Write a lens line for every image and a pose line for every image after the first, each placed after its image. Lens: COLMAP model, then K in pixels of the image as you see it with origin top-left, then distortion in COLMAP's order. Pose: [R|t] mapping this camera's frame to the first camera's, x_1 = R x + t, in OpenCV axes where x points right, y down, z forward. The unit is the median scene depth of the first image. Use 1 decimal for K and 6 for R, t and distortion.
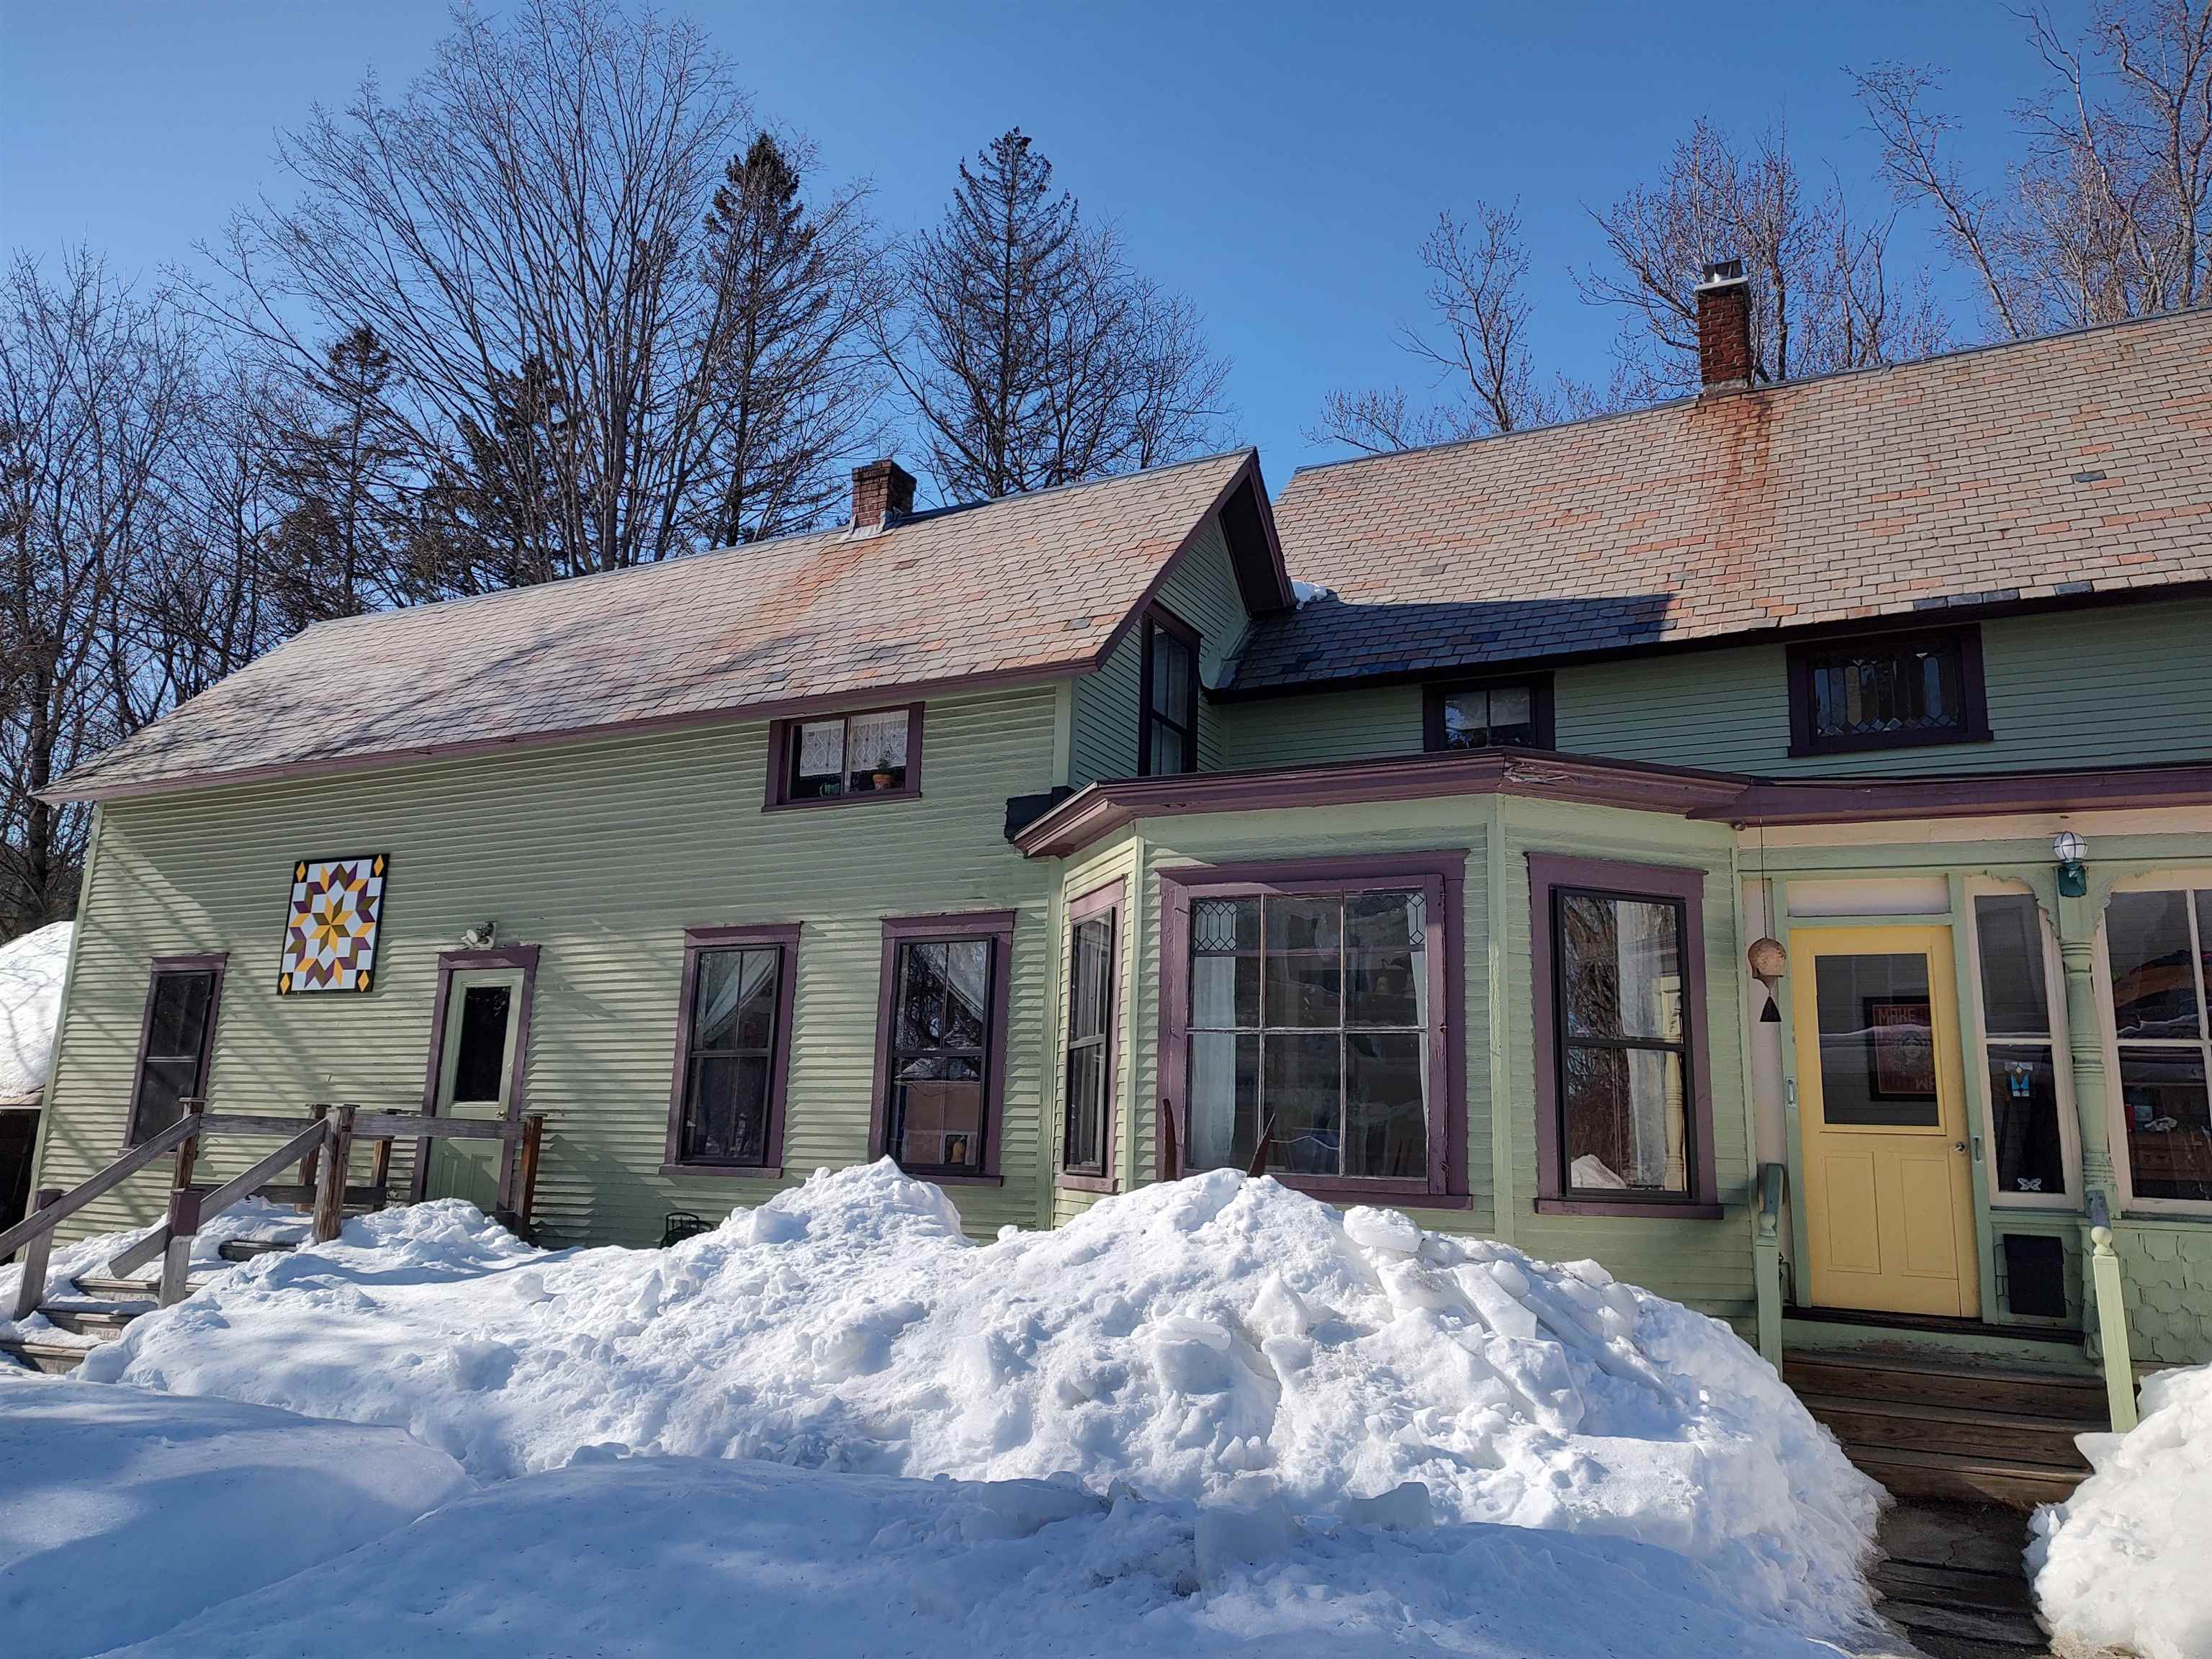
lens RADIAL K [[1607.1, 0, 1065.9], [0, 1607.1, 830.4], [0, 0, 1]] dist [0.057343, -0.059371]
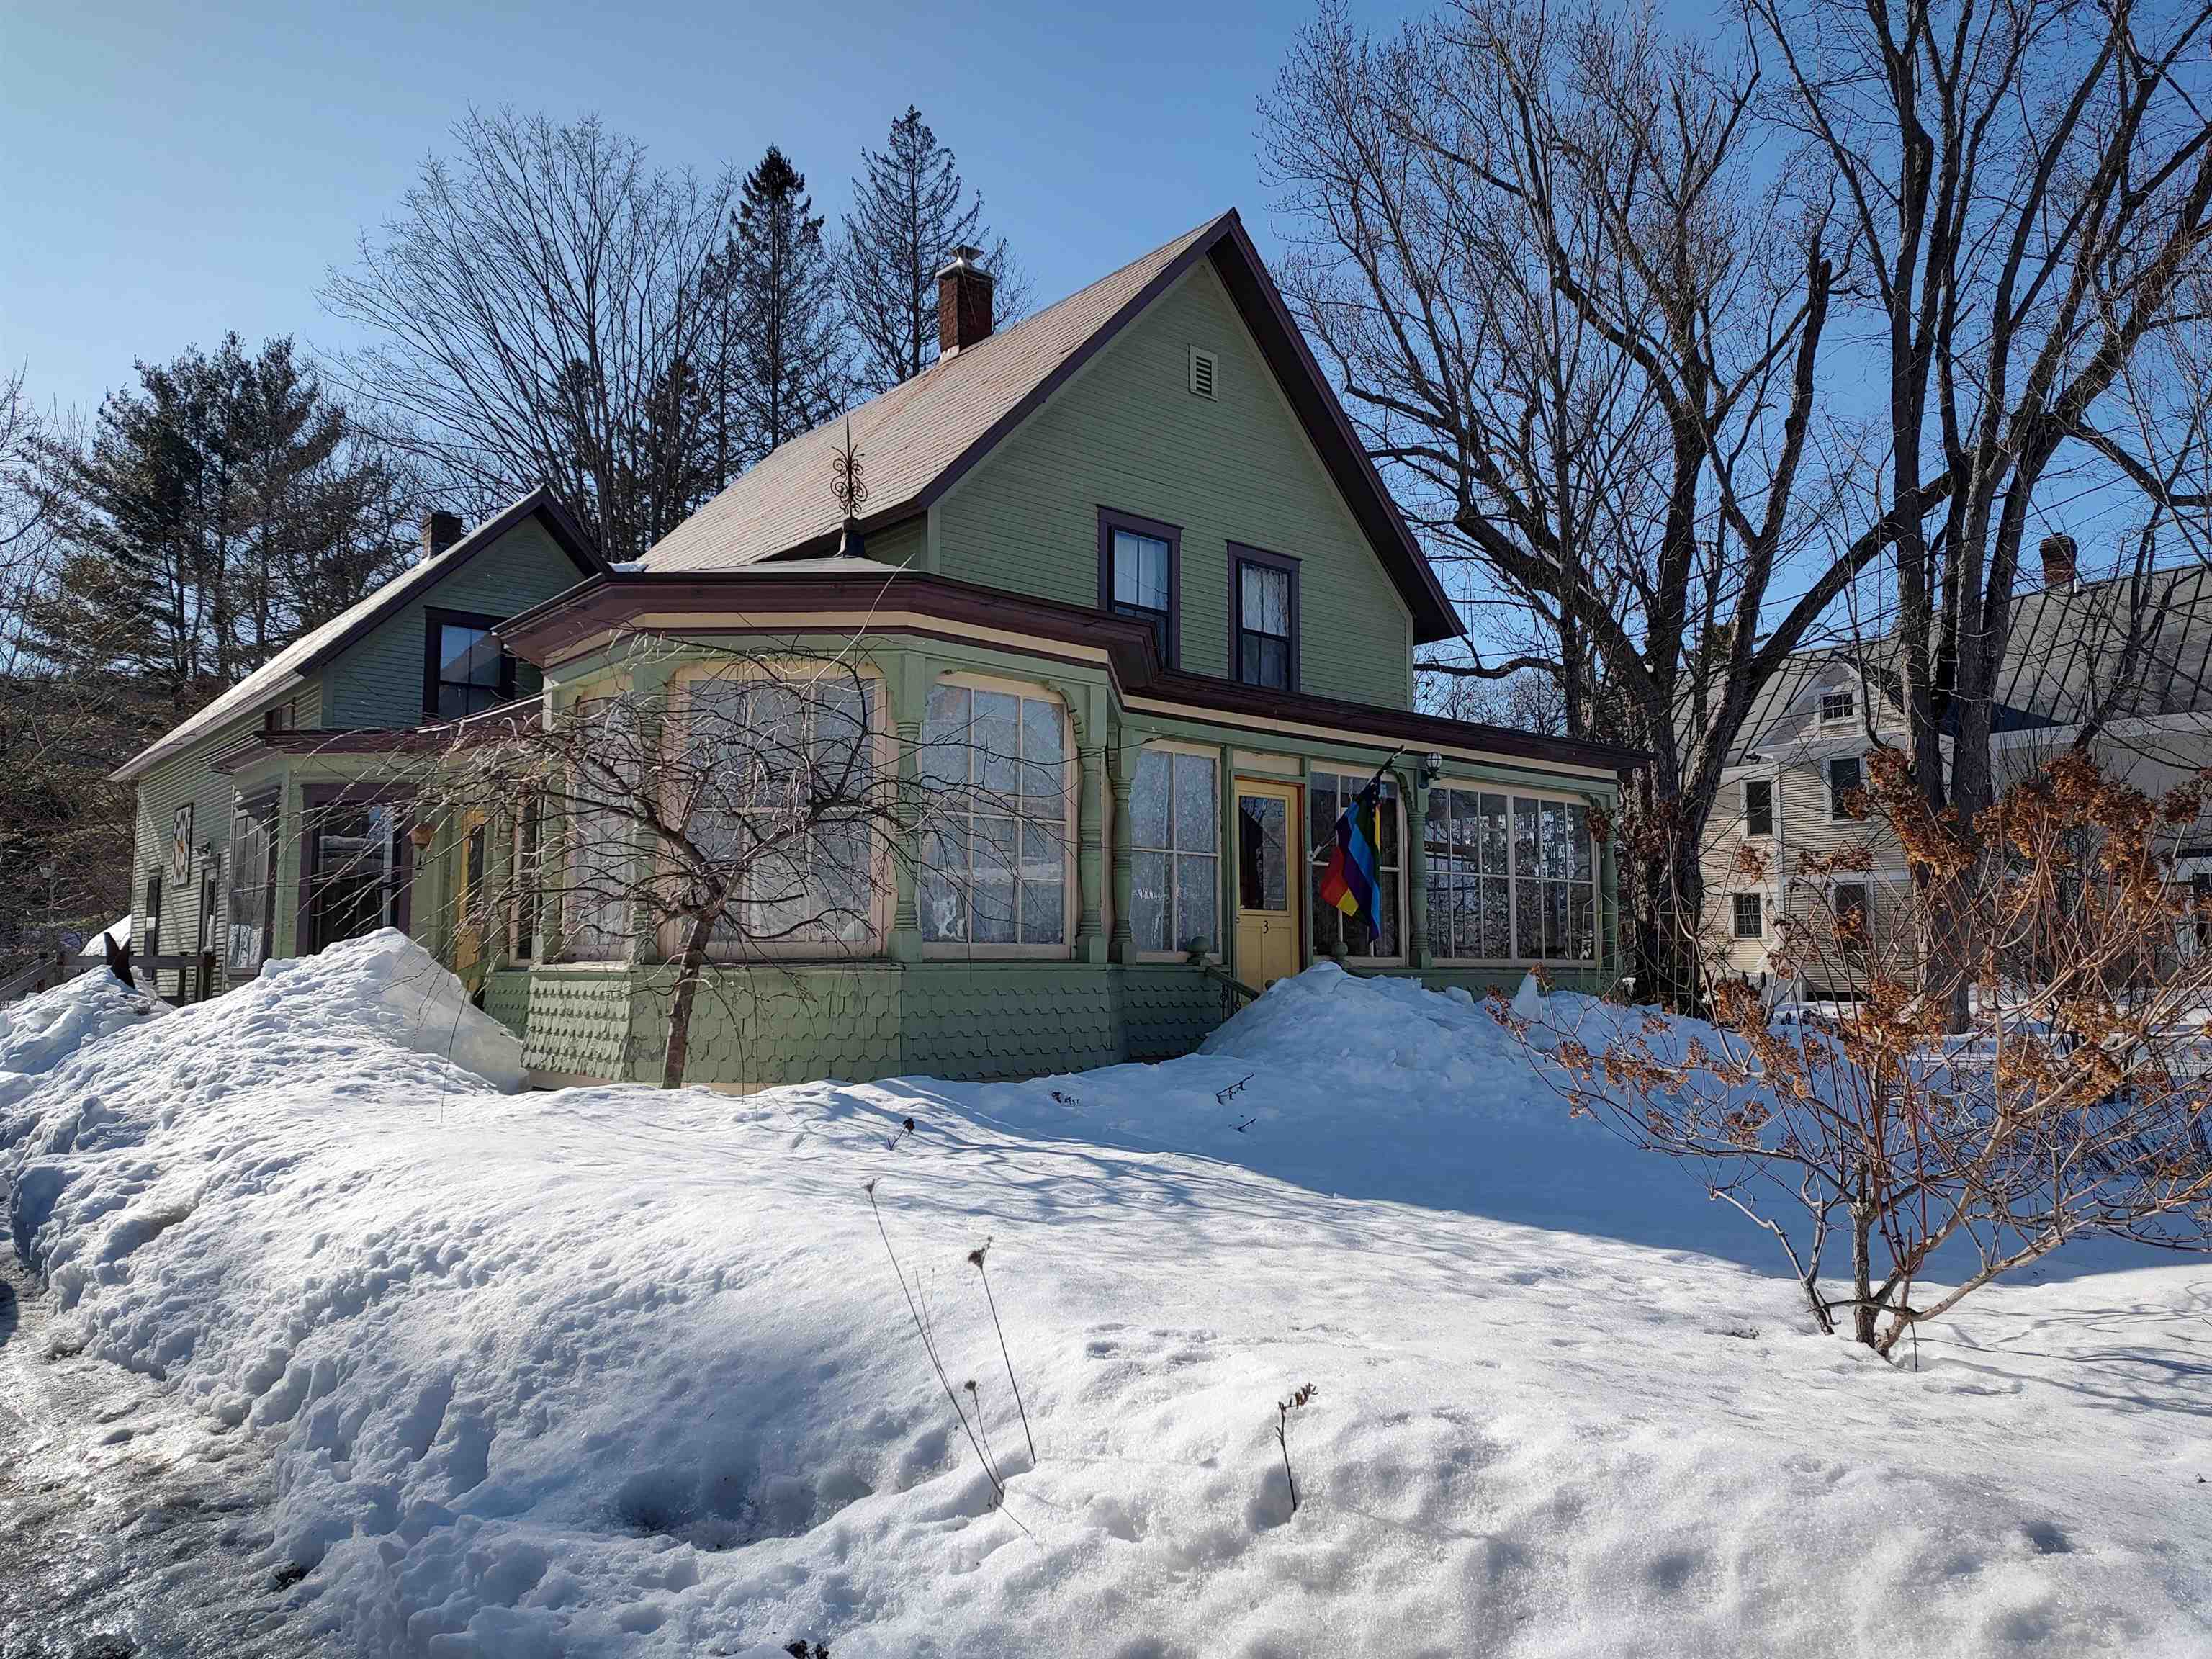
lens RADIAL K [[1566.9, 0, 1074.1], [0, 1566.9, 845.7], [0, 0, 1]] dist [0.043399, -0.037006]
pose [[0.923165, -0.068139, -0.378317, 1.399012], [0.110948, 0.989511, 0.092511, 0.011170], [0.368045, -0.127376, 0.921042, -0.241979]]
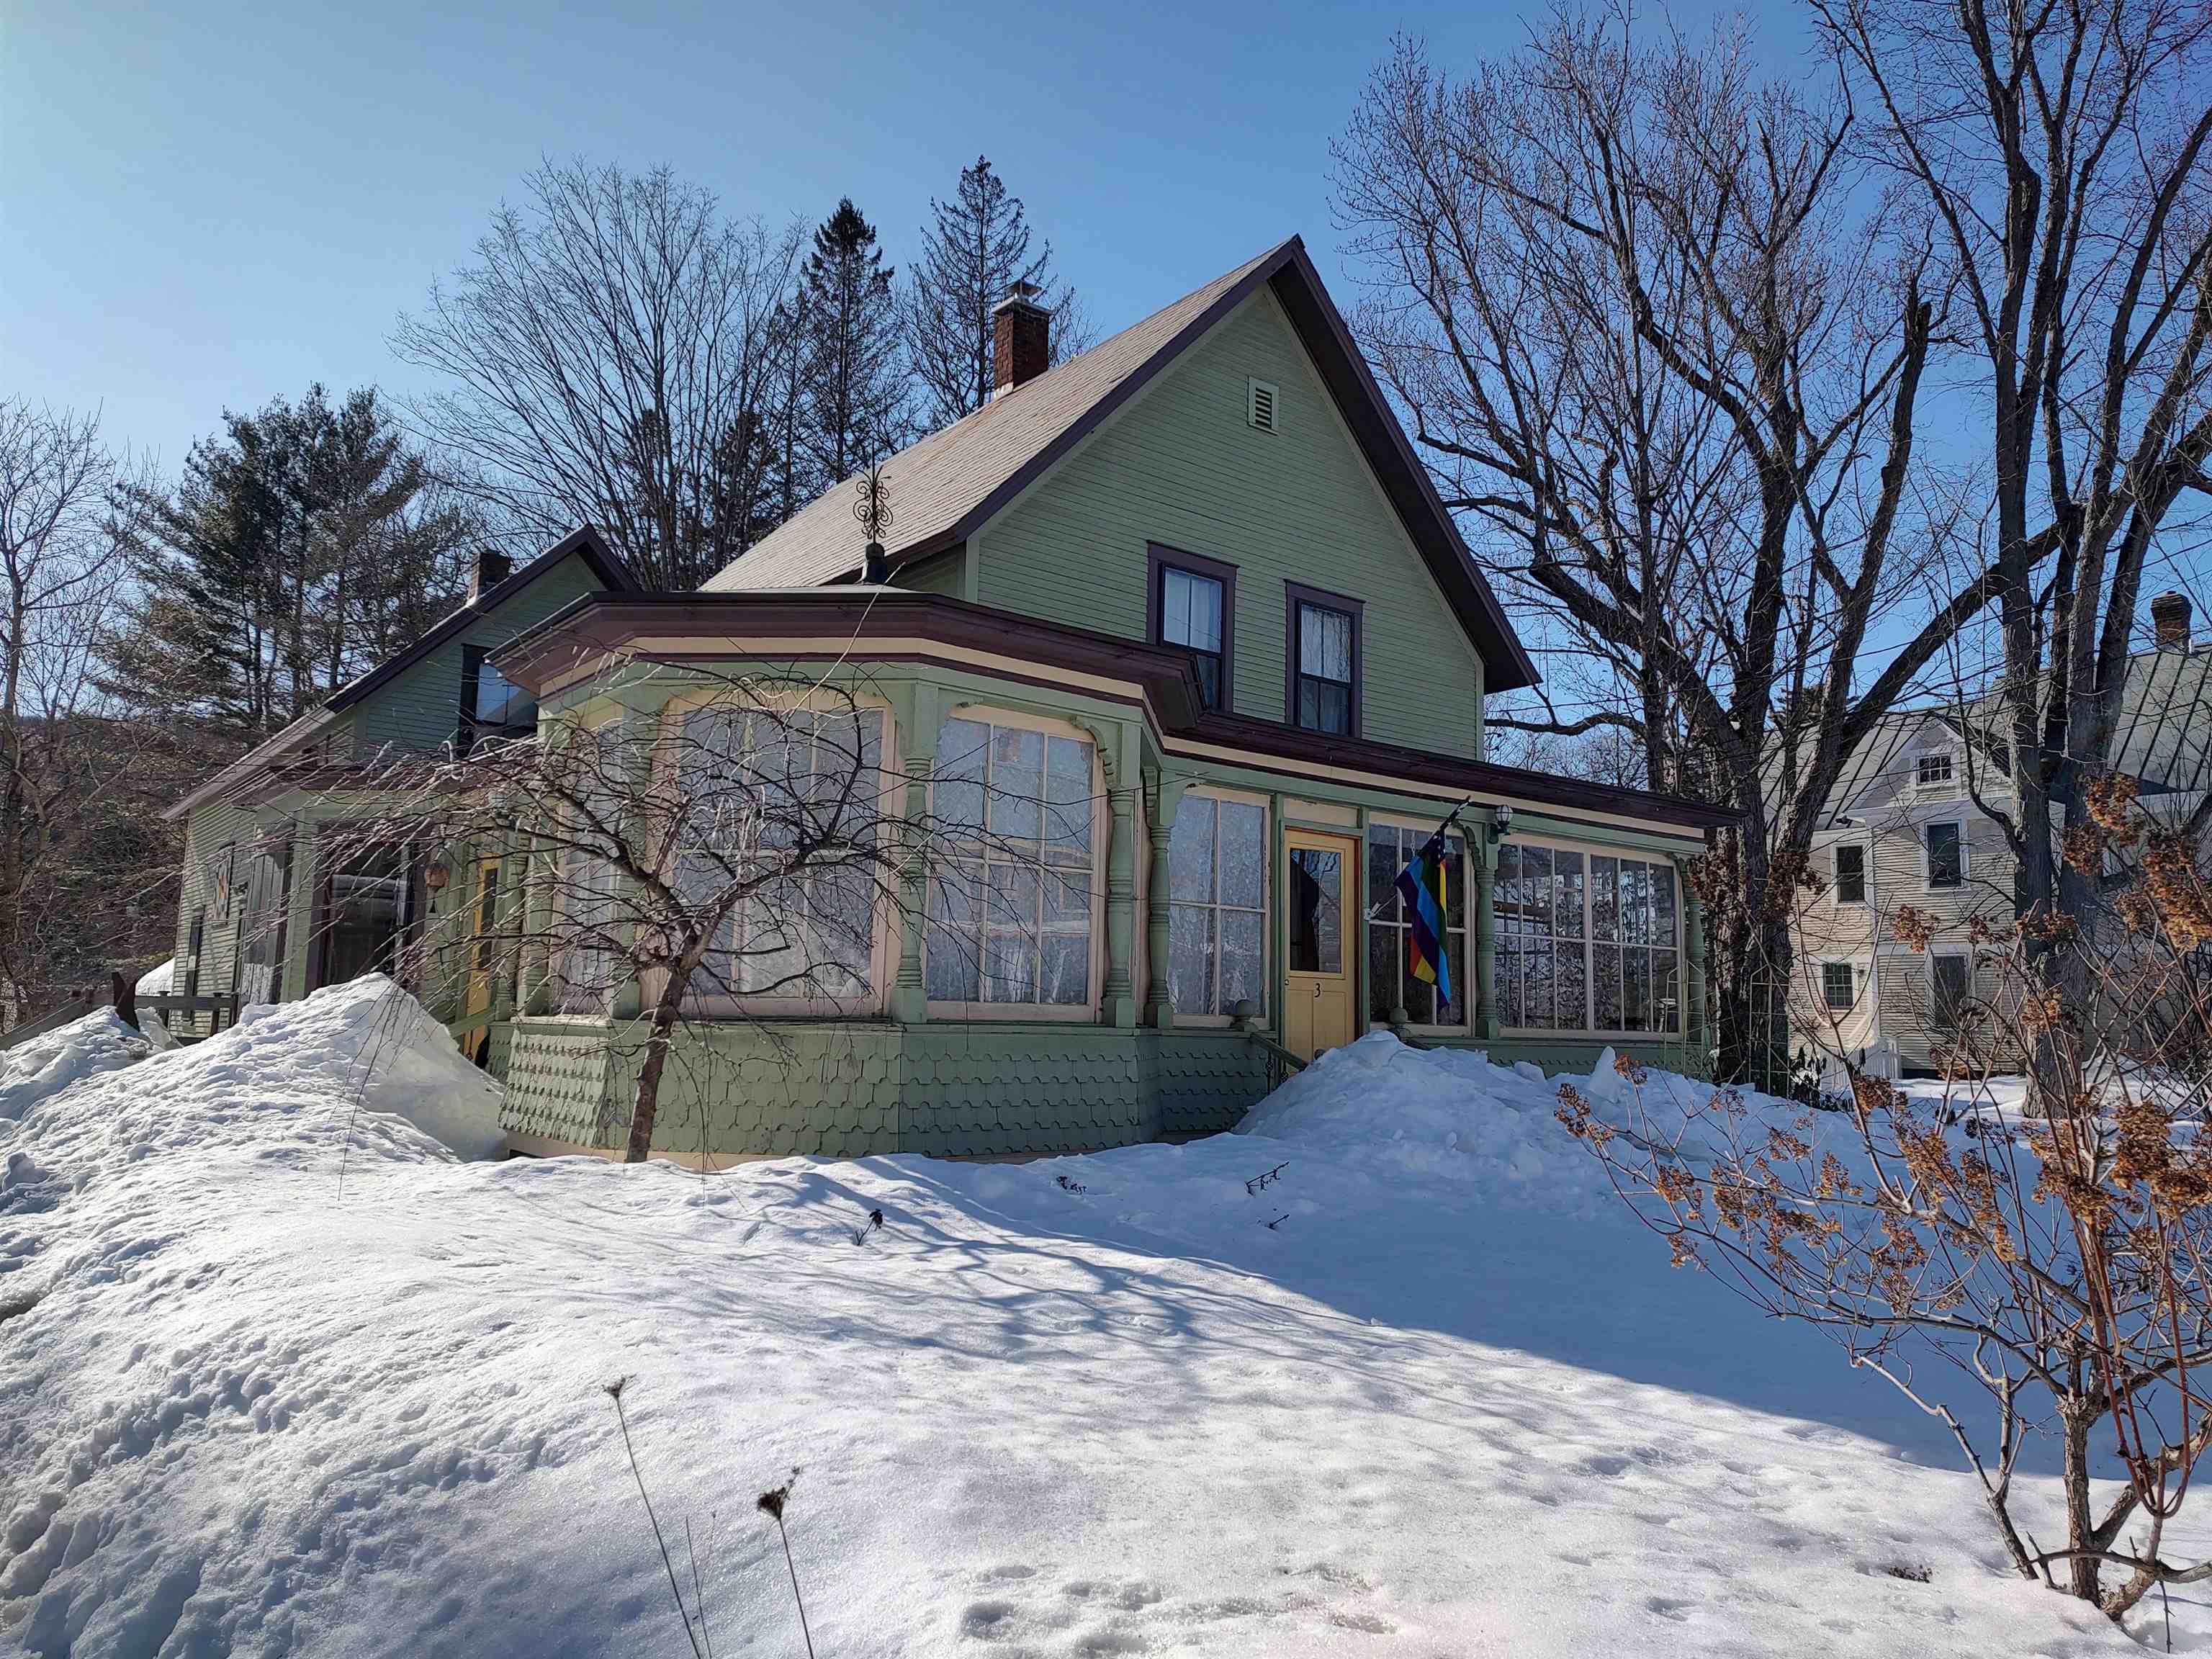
lens RADIAL K [[1566.9, 0, 1074.1], [0, 1566.9, 845.7], [0, 0, 1]] dist [0.043399, -0.037006]
pose [[0.906824, -0.066830, -0.416177, 1.388482], [0.097418, 0.993849, 0.052675, 0.022662], [0.410097, -0.088310, 0.907756, -0.161312]]
